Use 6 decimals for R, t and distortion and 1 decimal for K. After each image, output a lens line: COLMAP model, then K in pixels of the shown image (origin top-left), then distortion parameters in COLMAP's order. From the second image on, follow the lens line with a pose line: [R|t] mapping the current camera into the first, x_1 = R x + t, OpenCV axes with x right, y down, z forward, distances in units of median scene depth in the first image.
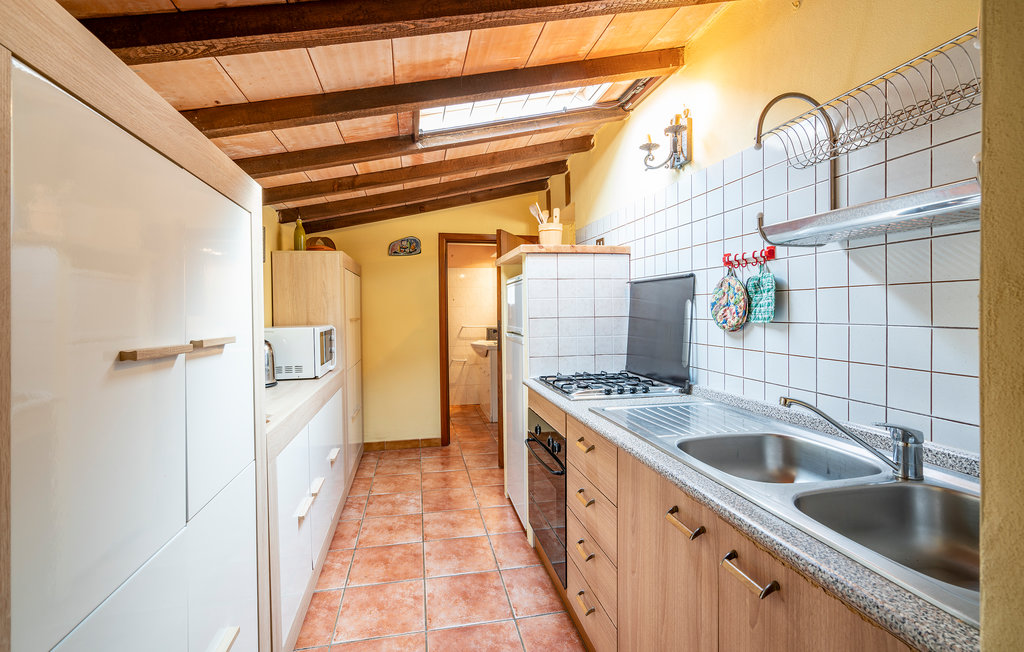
lens RADIAL K [[463.6, 0, 510.7], [0, 463.6, 320.9], [0, 0, 1]] dist [-0.003368, -0.000492]
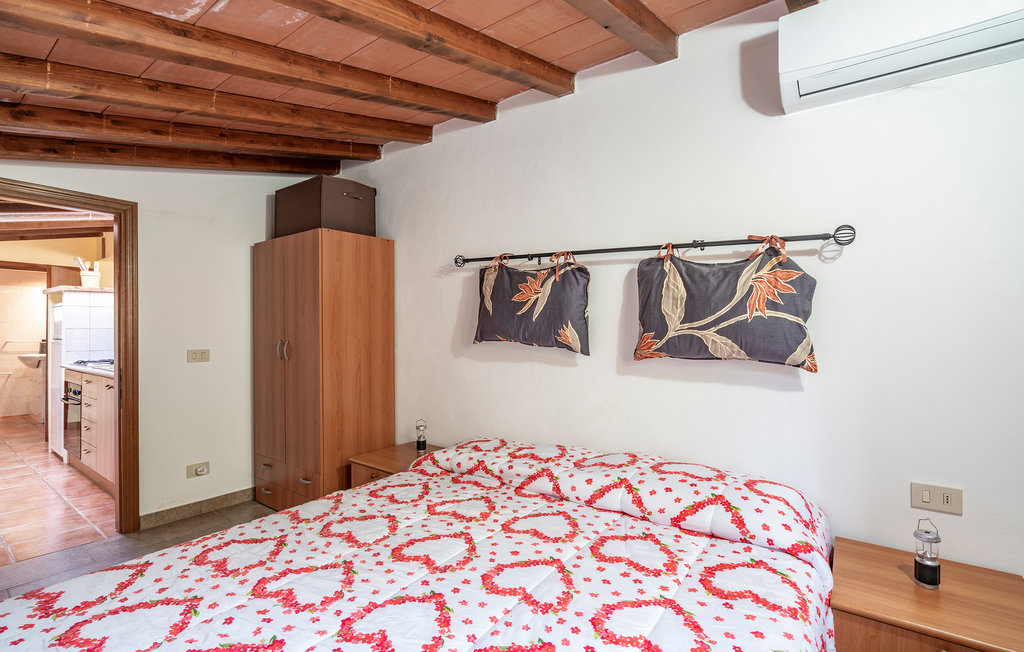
lens RADIAL K [[463.6, 0, 510.7], [0, 463.6, 320.9], [0, 0, 1]] dist [-0.003368, -0.000492]
pose [[0.746193, 0.019827, 0.665434, 0.102641], [0.010950, 0.999056, -0.042046, 0.046841], [-0.665639, 0.038661, 0.745272, -1.116641]]
